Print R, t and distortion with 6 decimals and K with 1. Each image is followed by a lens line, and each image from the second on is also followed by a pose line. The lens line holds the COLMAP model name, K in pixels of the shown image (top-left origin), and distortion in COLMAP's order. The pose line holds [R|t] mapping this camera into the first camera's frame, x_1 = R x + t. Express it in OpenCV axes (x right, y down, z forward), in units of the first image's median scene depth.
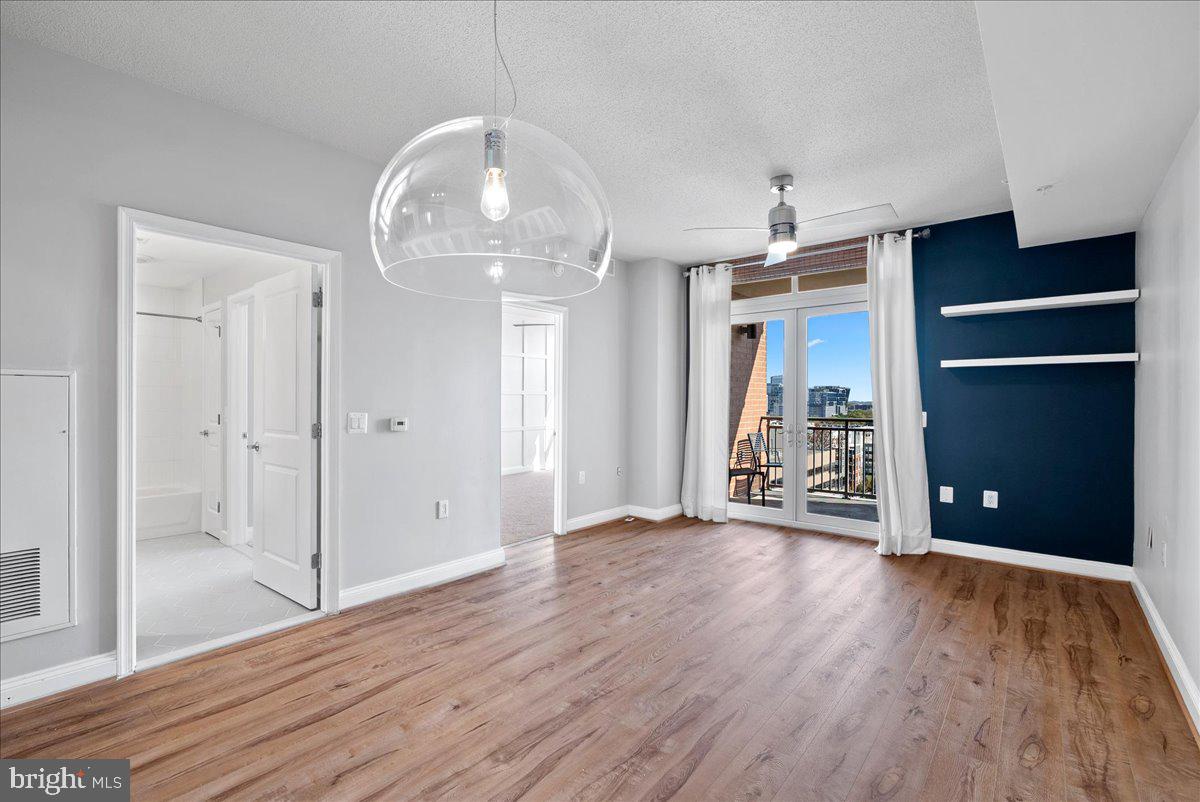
lens RADIAL K [[535.7, 0, 594.5], [0, 535.7, 400.7], [0, 0, 1]] dist [-0.013018, 0.001841]
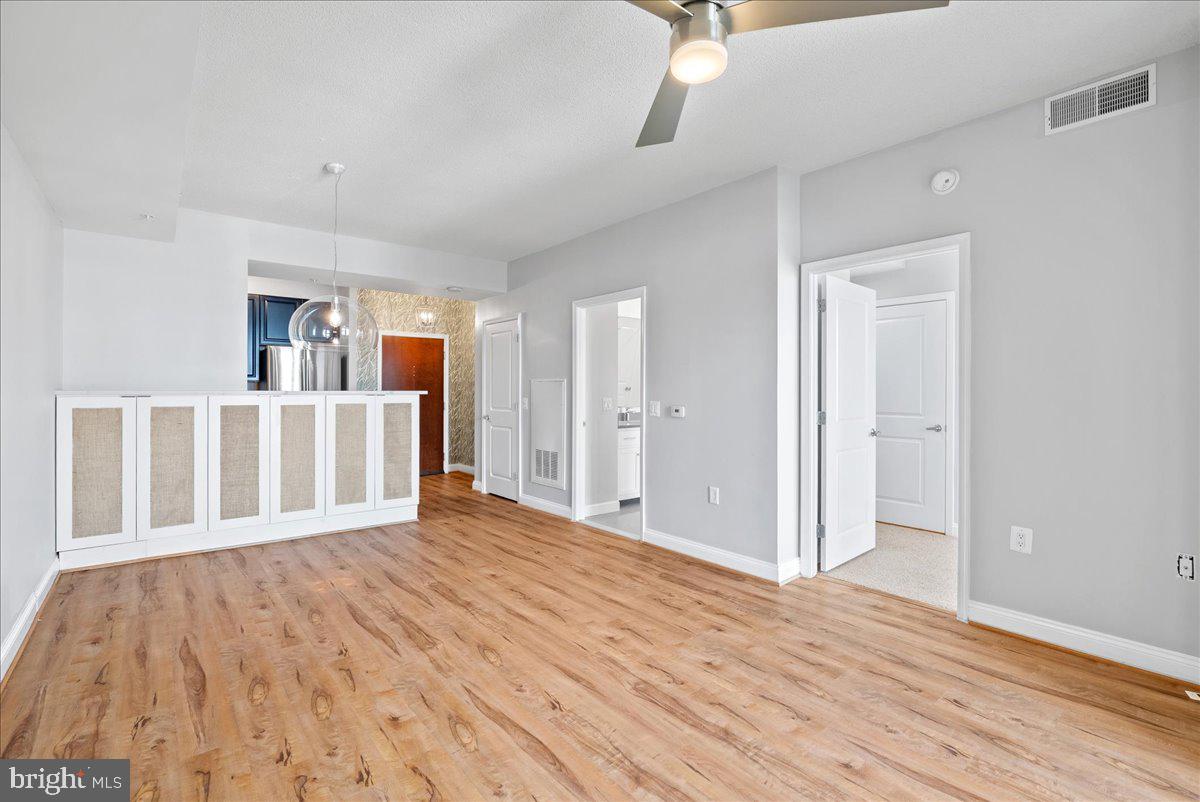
lens RADIAL K [[535.7, 0, 601.8], [0, 535.7, 390.3], [0, 0, 1]] dist [-0.013018, 0.001841]
pose [[-0.166778, -0.005555, -0.985979, 0.897359], [-0.005615, 0.999973, -0.004684, 0.002616], [0.985978, 0.004755, -0.166805, 1.083455]]
